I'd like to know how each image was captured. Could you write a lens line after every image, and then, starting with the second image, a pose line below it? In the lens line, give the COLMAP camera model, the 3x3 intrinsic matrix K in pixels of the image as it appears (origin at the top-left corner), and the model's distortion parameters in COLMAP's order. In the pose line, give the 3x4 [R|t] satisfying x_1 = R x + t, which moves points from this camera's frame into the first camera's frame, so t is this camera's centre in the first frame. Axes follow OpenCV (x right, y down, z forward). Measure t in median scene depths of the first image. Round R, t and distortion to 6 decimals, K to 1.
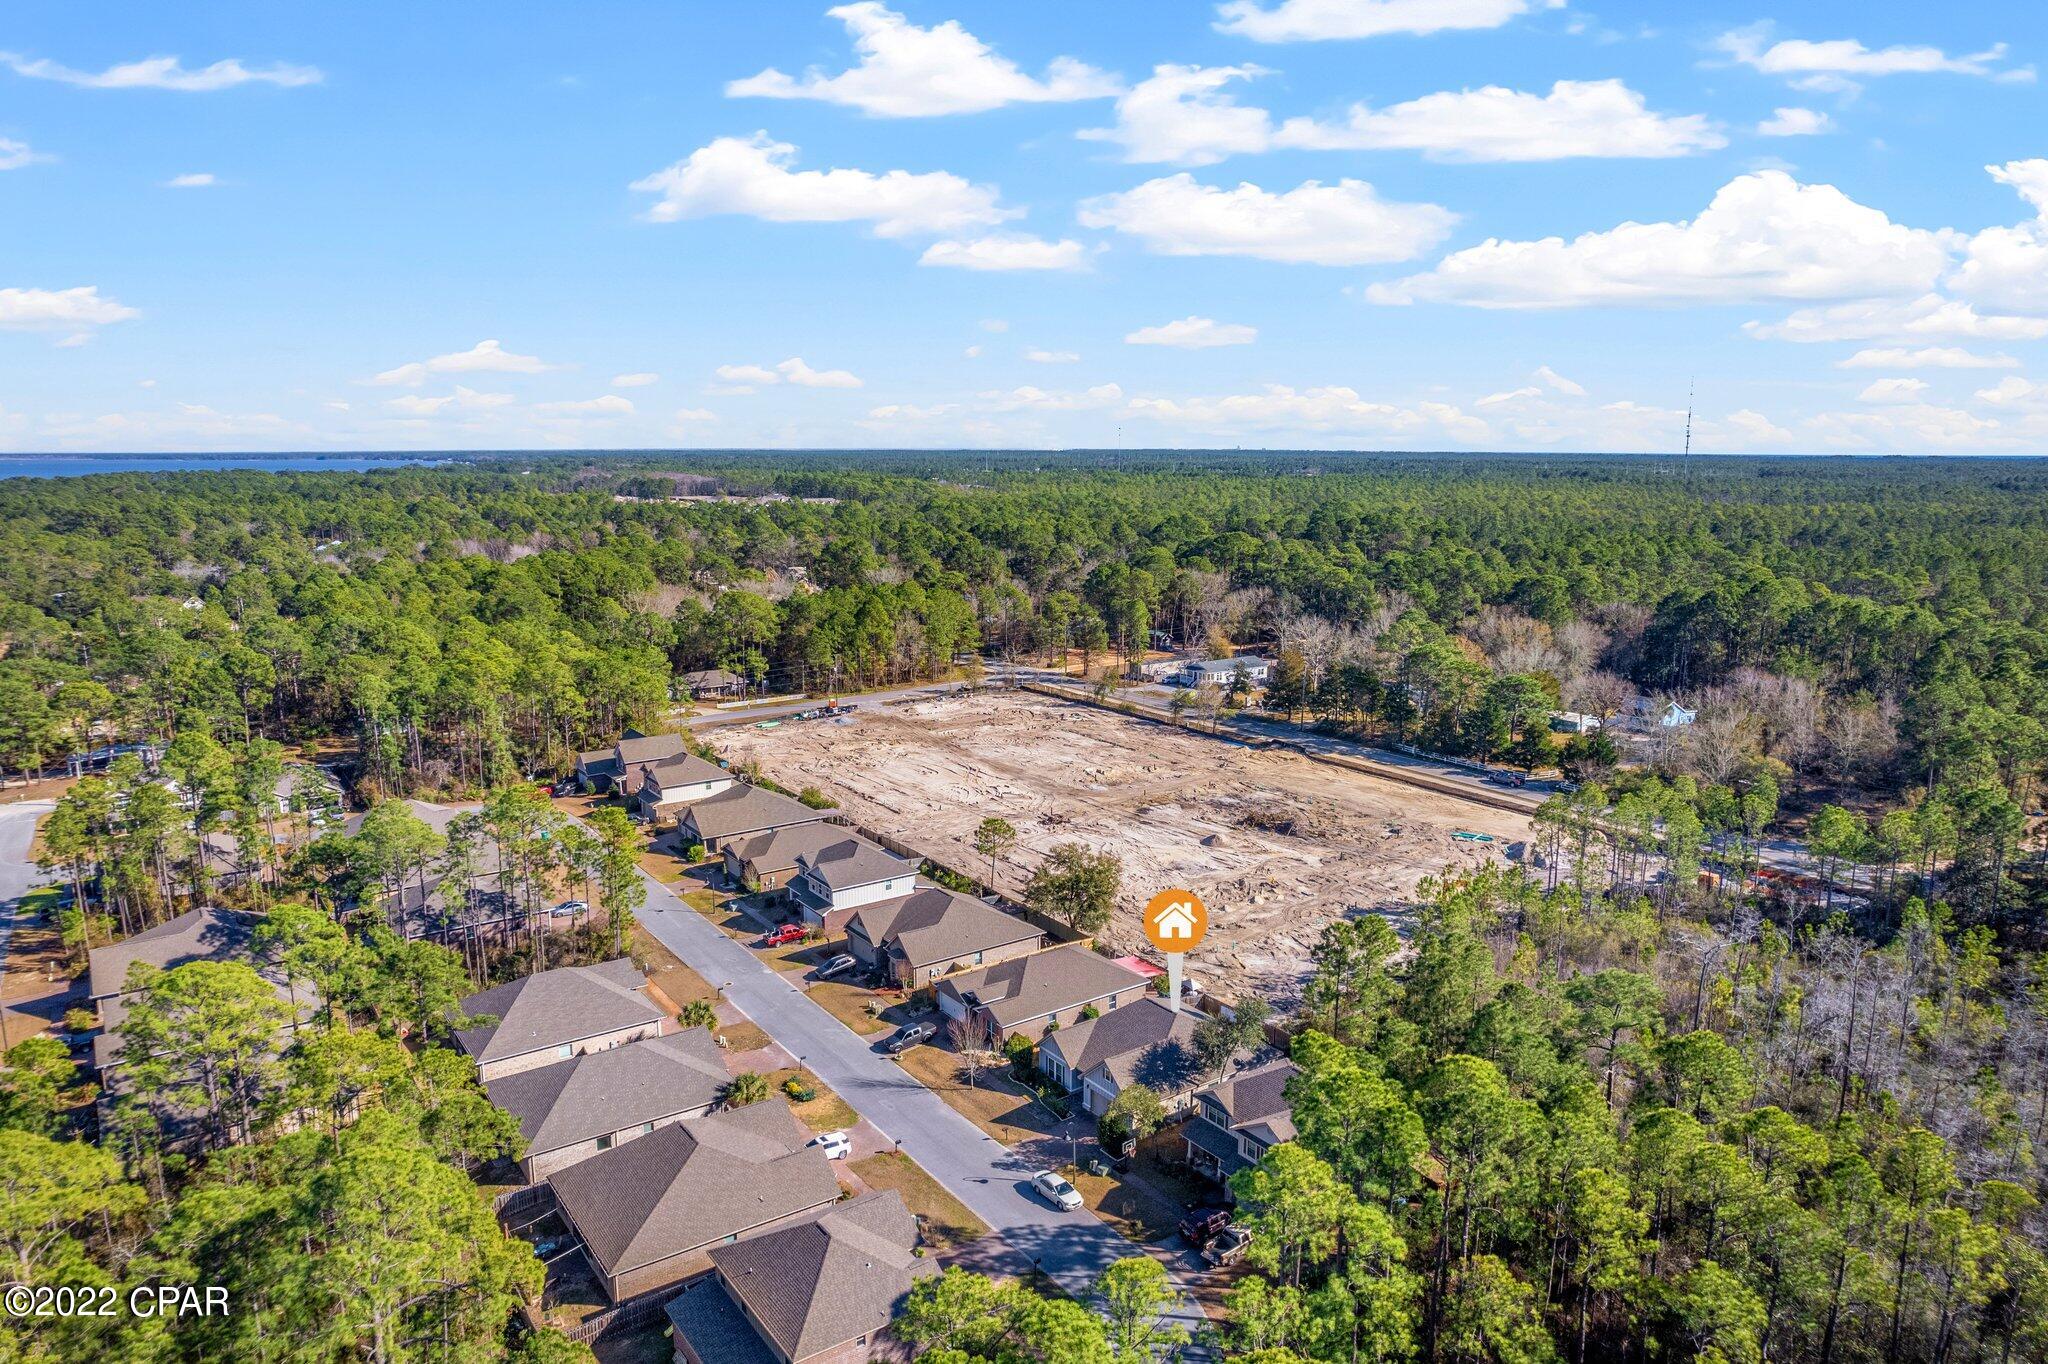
lens RADIAL K [[1284.0, 0, 1024.0], [0, 1284.0, 682.0], [0, 0, 1]] dist [-0.060562, 0.027167]
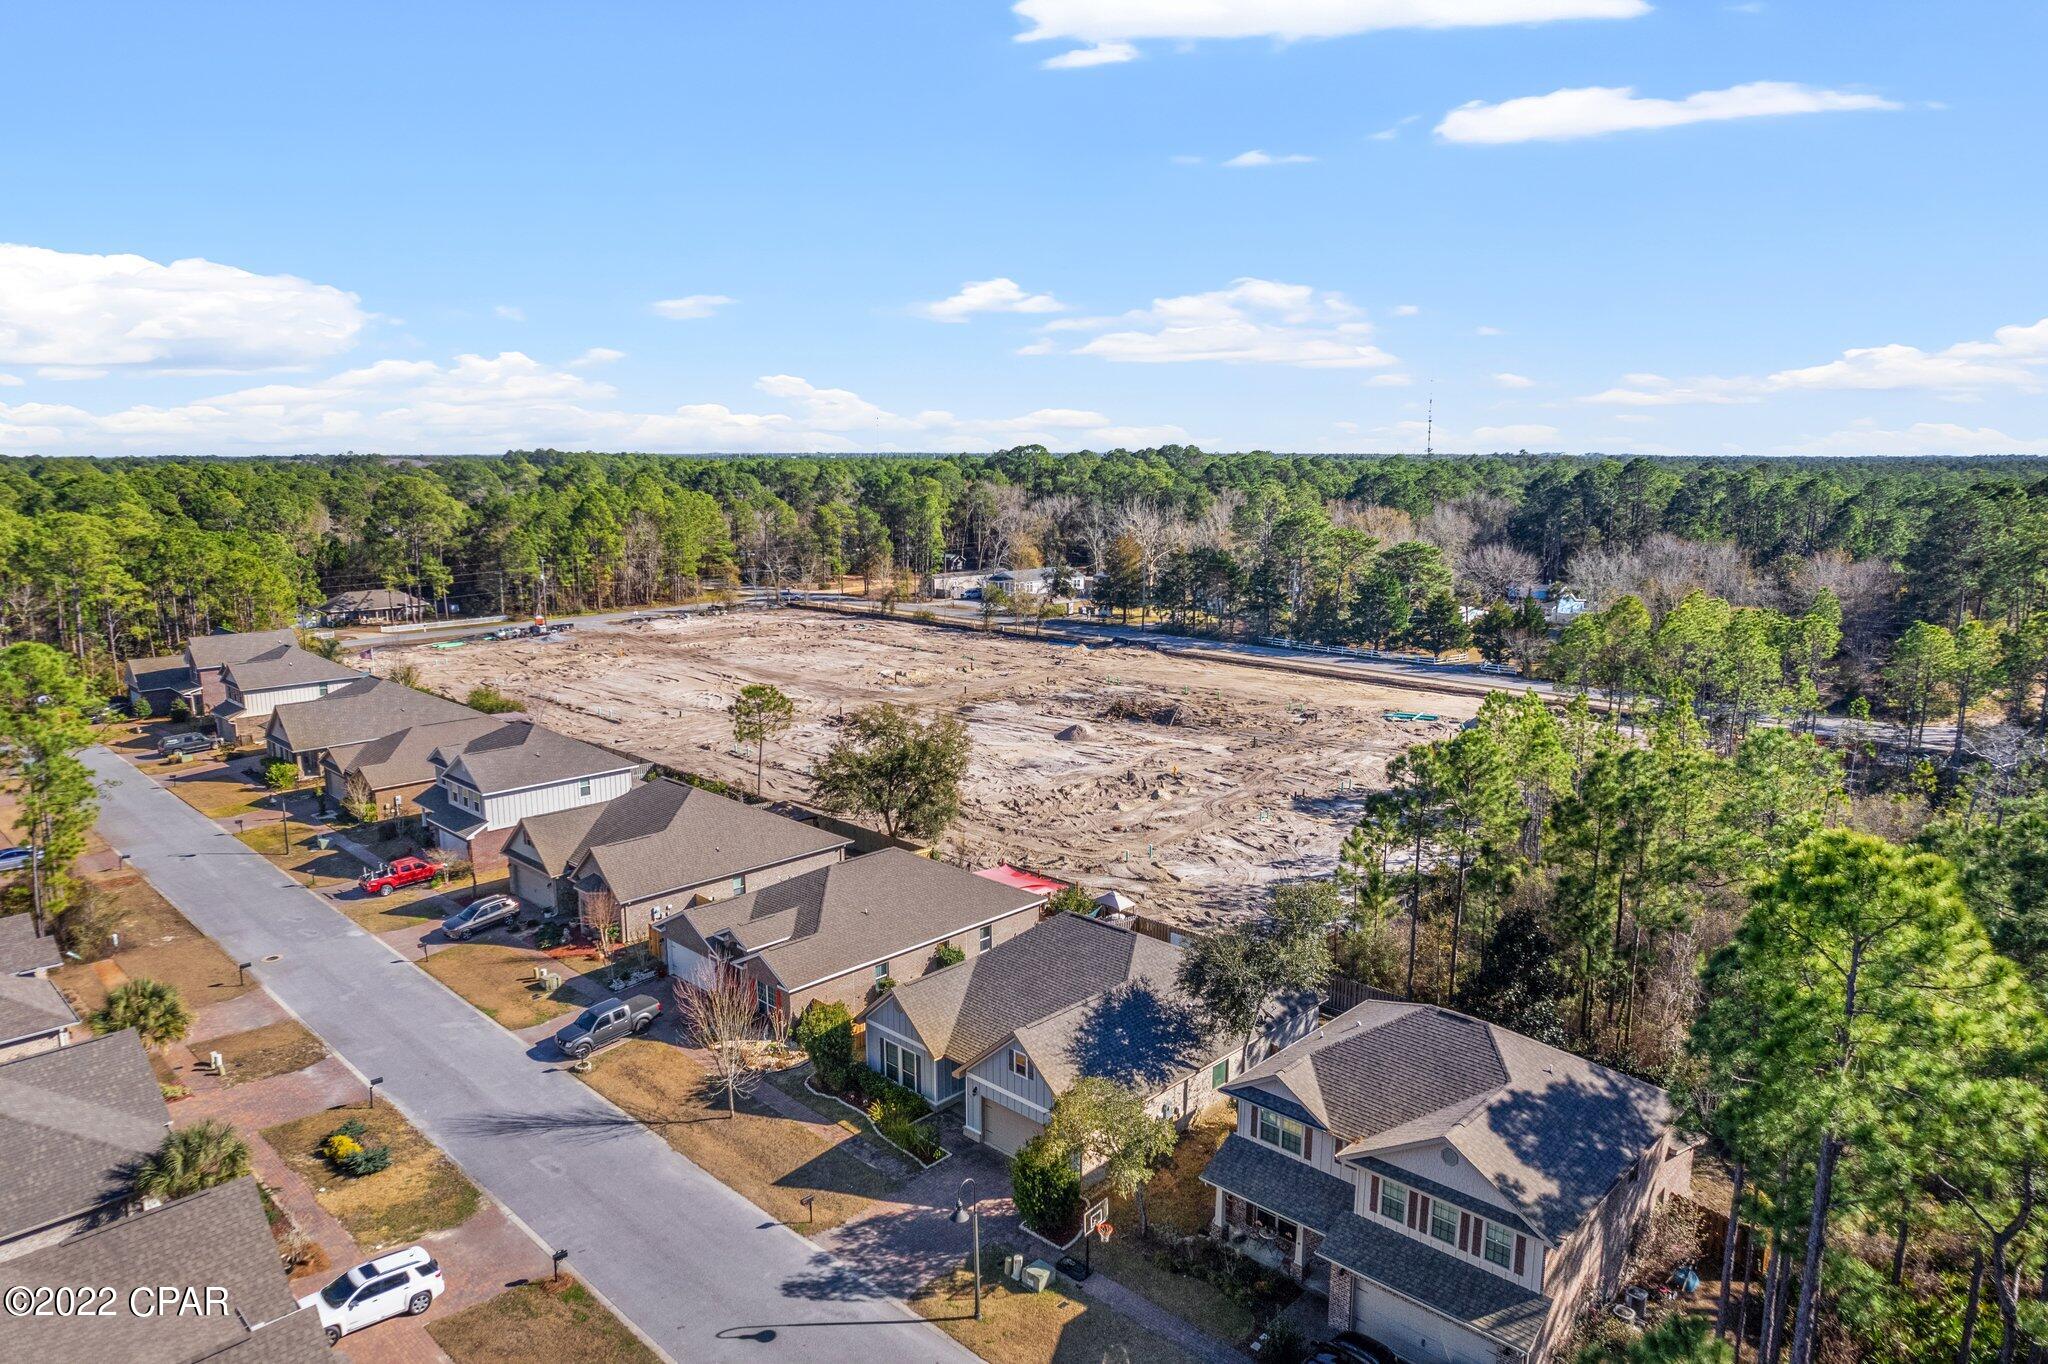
lens RADIAL K [[1284.0, 0, 1024.0], [0, 1284.0, 682.0], [0, 0, 1]] dist [-0.060562, 0.027167]
pose [[0.982547, -0.031399, 0.183348, -0.010715], [0.032215, 0.999480, -0.001469, 0.112848], [-0.183206, 0.007350, 0.983047, 0.359917]]
